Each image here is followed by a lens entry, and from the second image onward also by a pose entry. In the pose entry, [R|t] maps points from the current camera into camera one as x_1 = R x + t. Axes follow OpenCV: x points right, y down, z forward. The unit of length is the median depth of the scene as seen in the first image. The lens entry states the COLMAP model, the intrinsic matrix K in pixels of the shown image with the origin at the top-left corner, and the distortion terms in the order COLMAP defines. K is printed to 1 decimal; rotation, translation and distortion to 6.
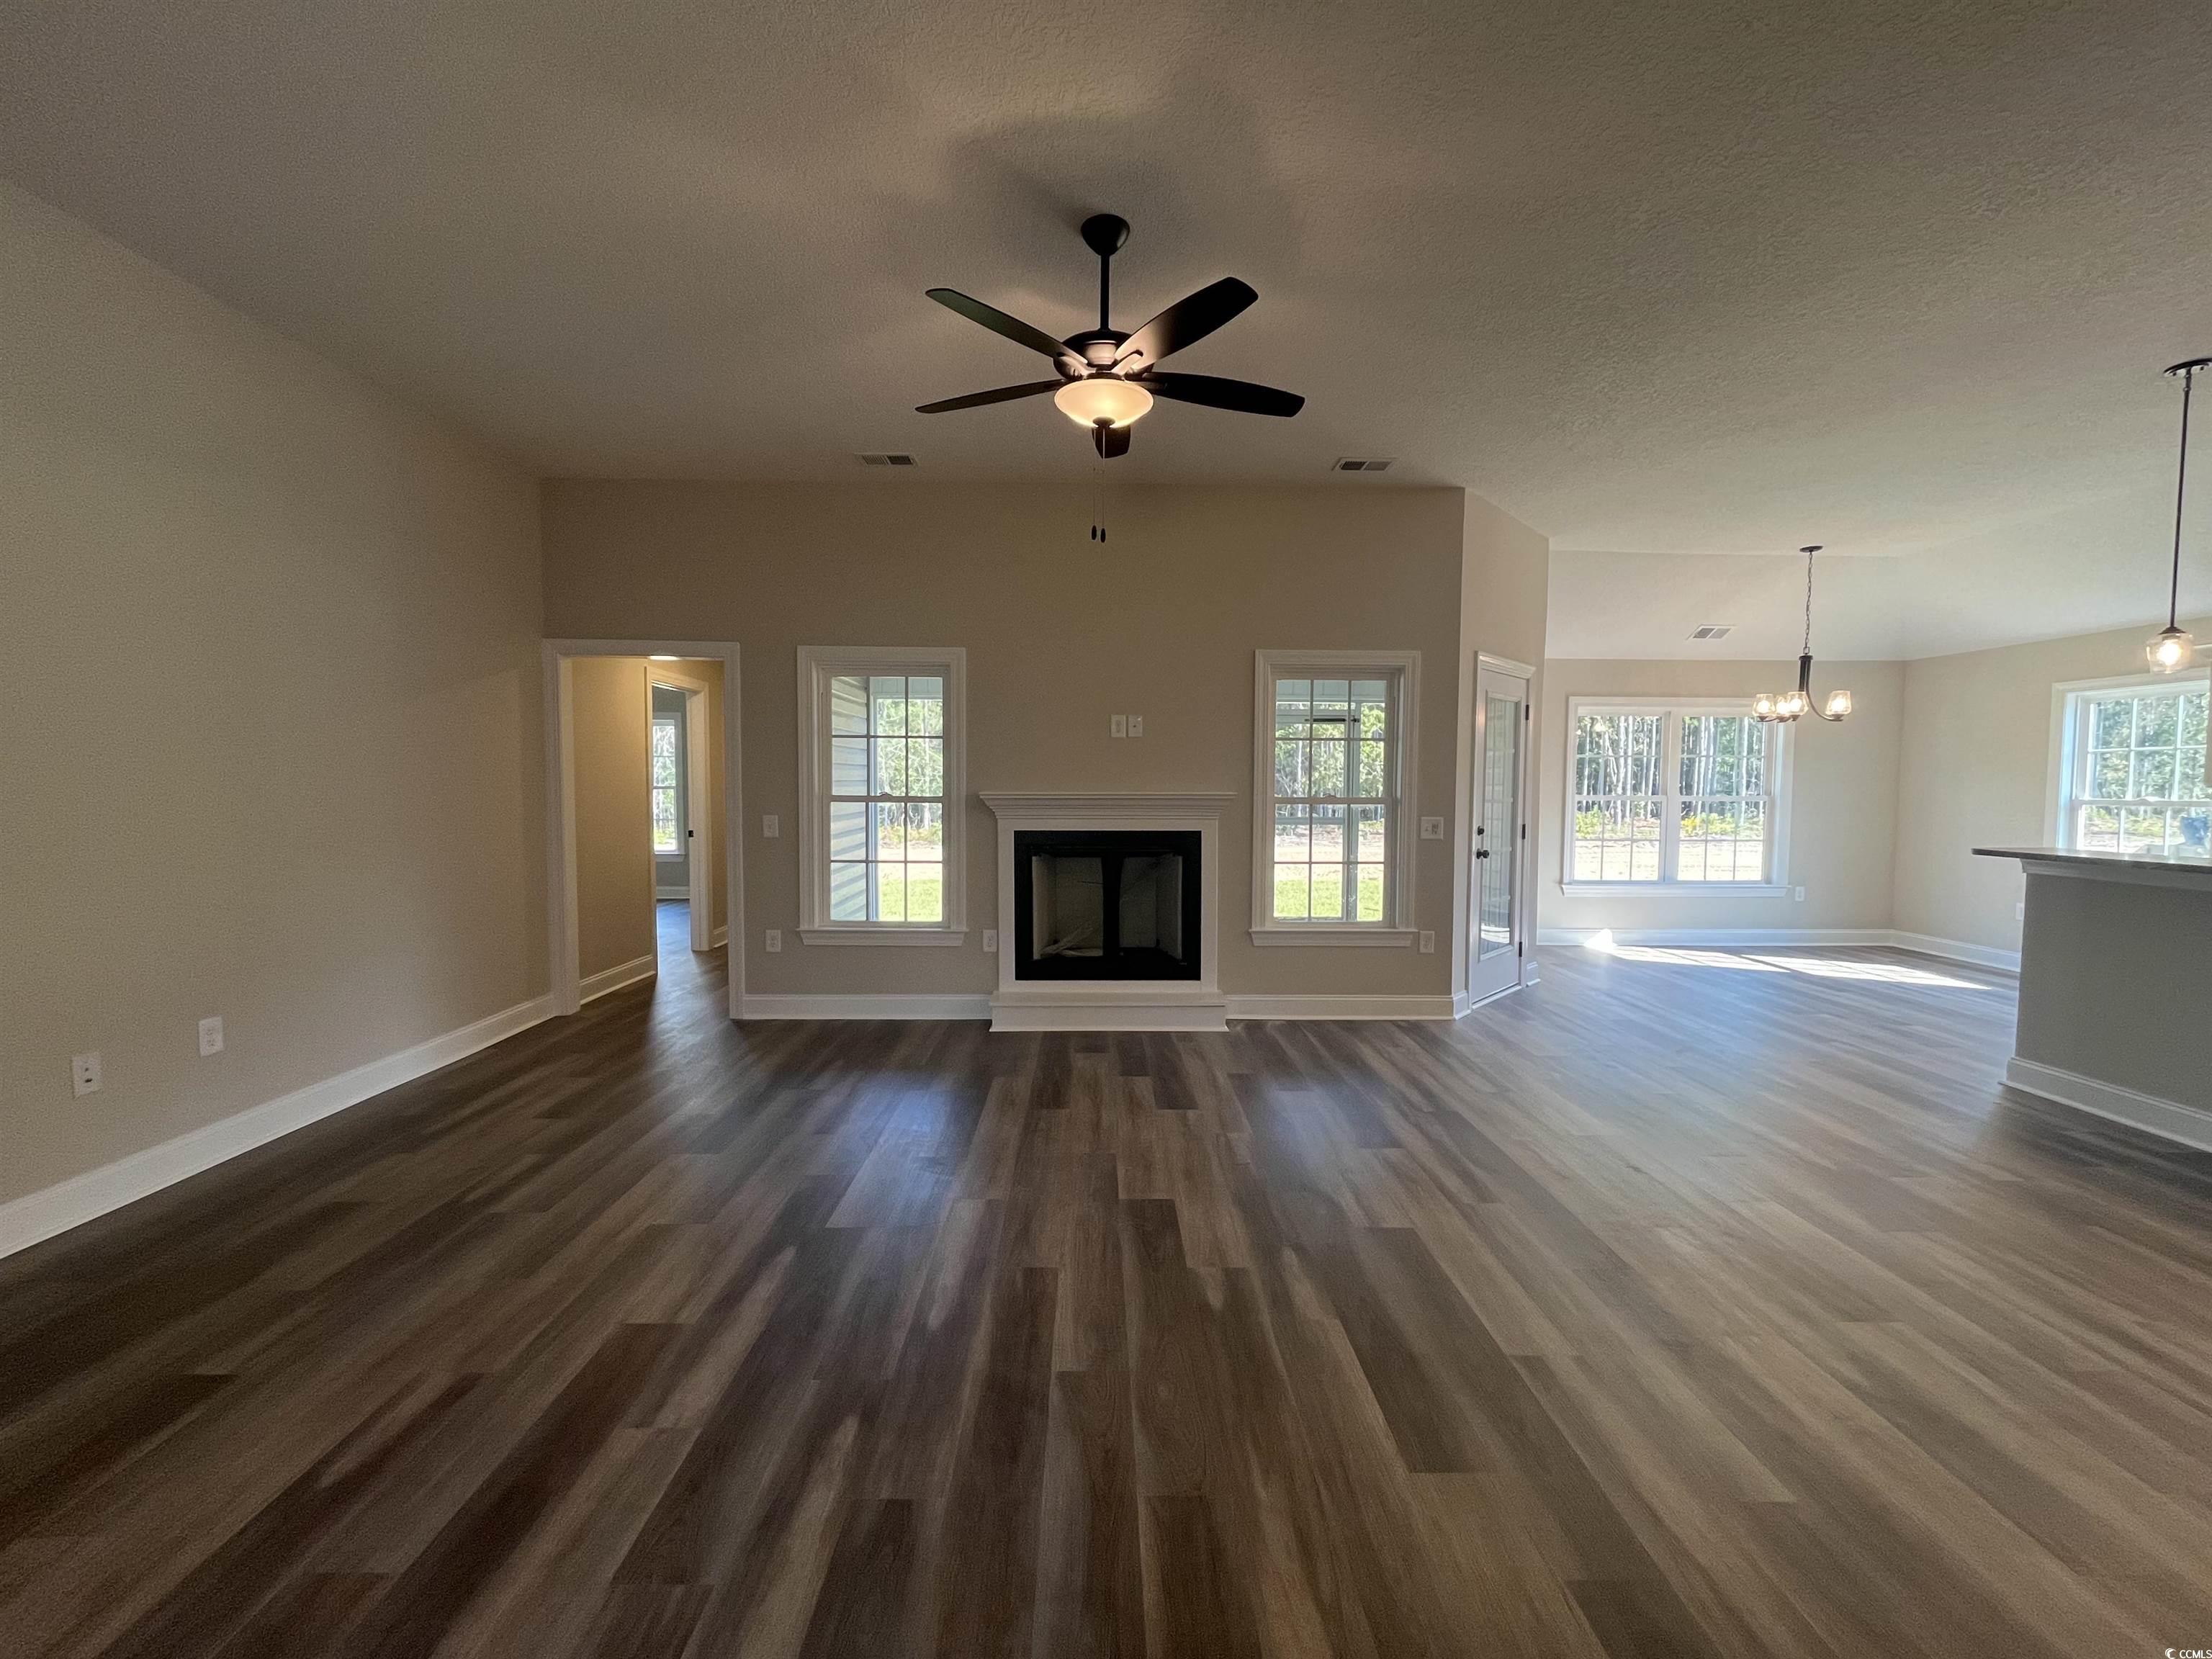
lens RADIAL K [[893.0, 0, 1106.4], [0, 893.0, 831.1], [0, 0, 1]] dist [-0.003579, 0.000276]
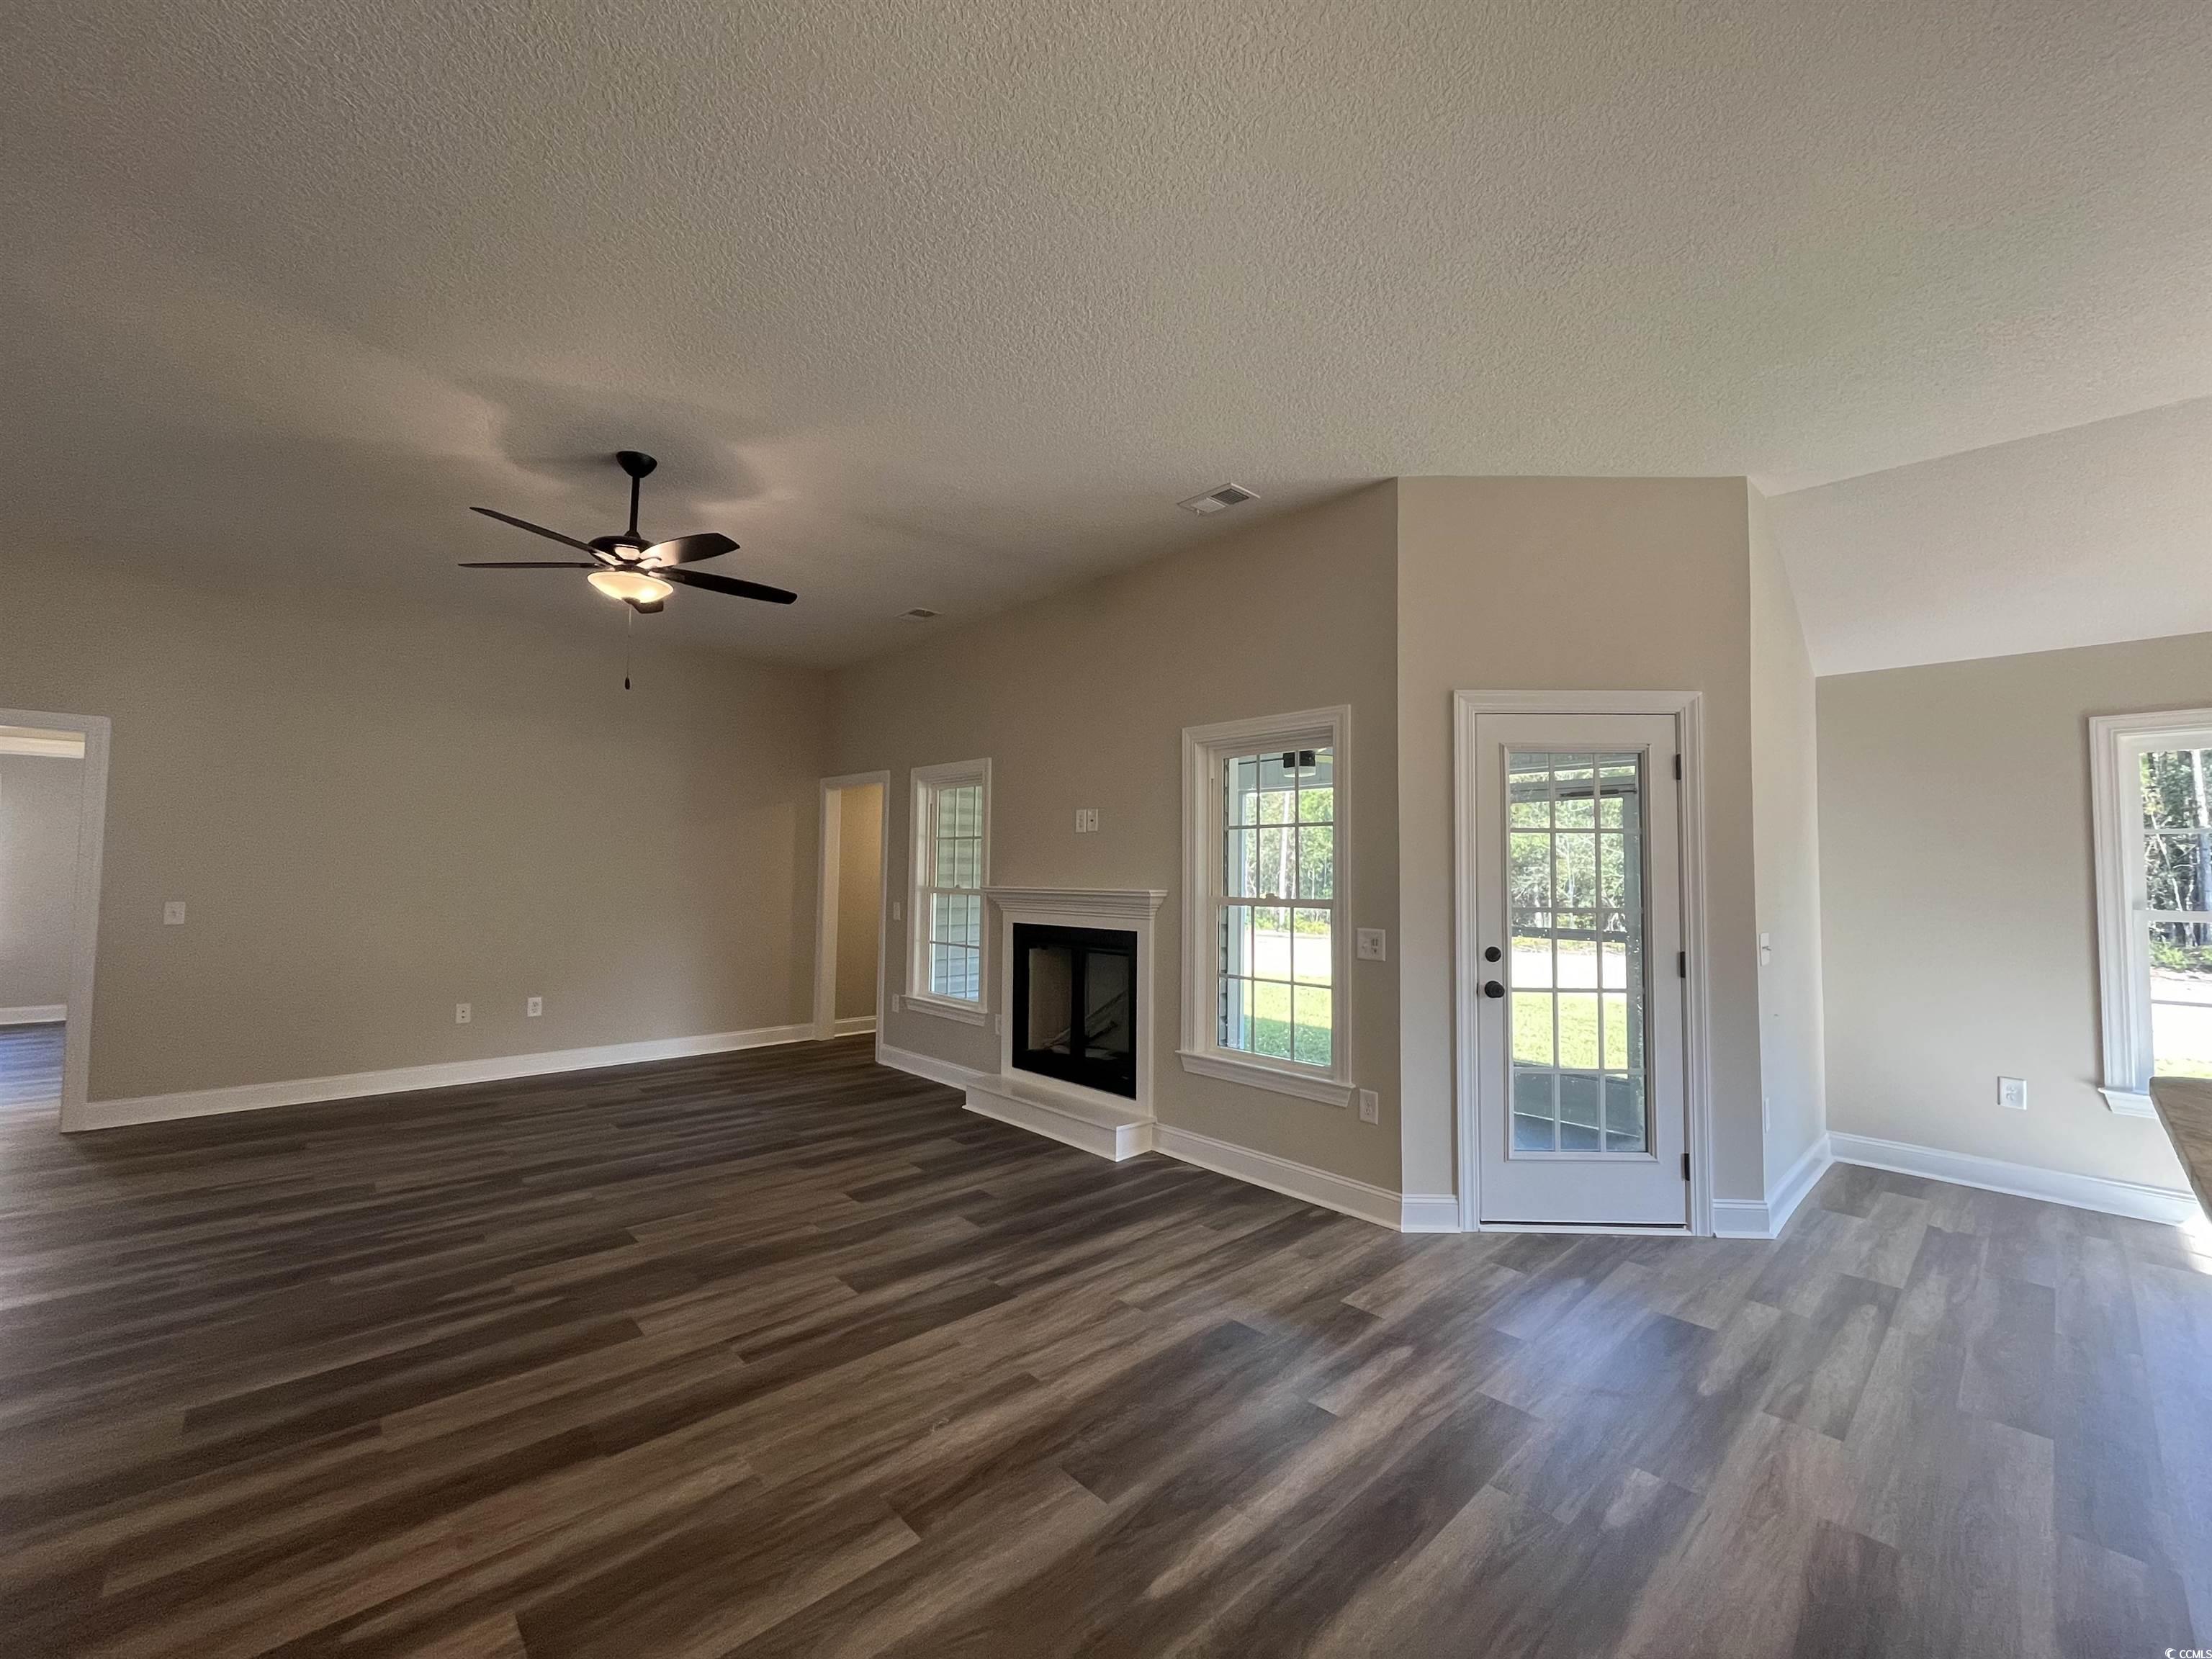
lens RADIAL K [[893.0, 0, 1105.8], [0, 893.0, 831.3], [0, 0, 1]] dist [-0.003579, 0.000276]
pose [[0.674728, -0.033067, -0.737325, 0.946479], [-0.046305, 0.995131, -0.087002, -0.026695], [0.736612, 0.092844, 0.669912, 0.446673]]
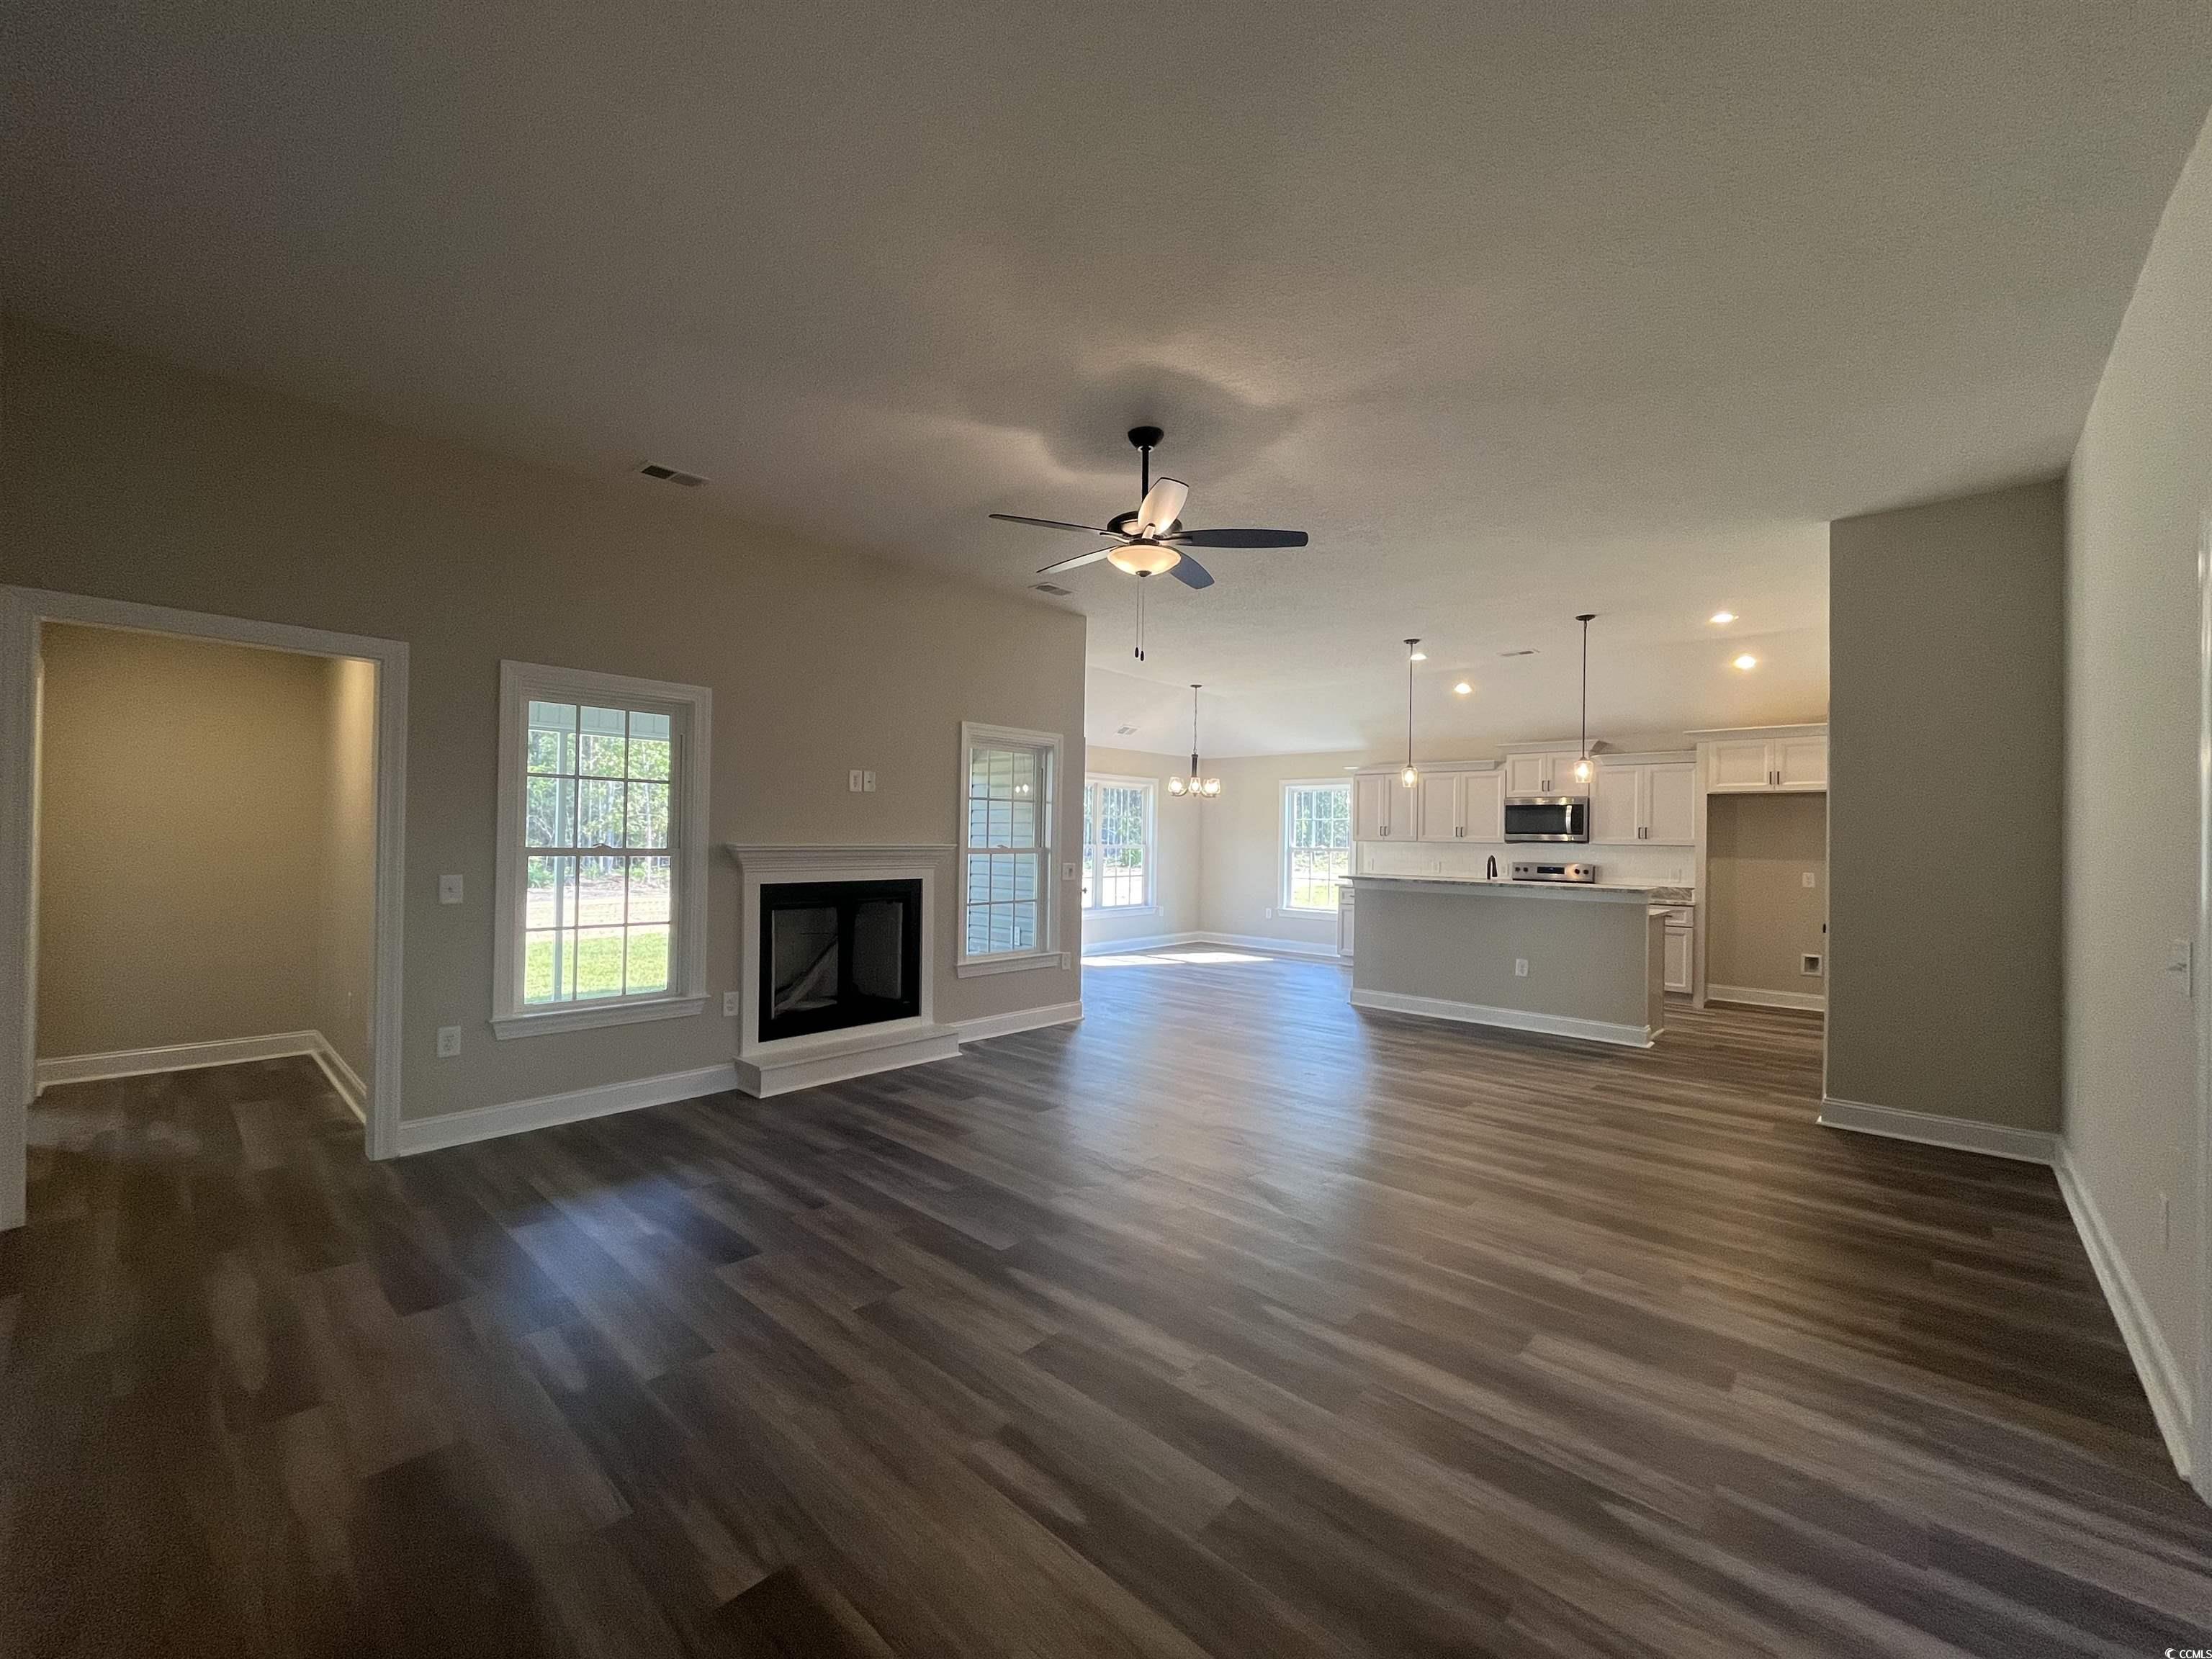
lens RADIAL K [[893.0, 0, 1105.7], [0, 893.0, 829.7], [0, 0, 1]] dist [-0.003579, 0.000276]
pose [[0.685468, 0.011514, 0.728012, -0.679541], [0.026035, 0.998848, -0.040311, -0.013149], [-0.727637, 0.046585, 0.684379, 0.094831]]
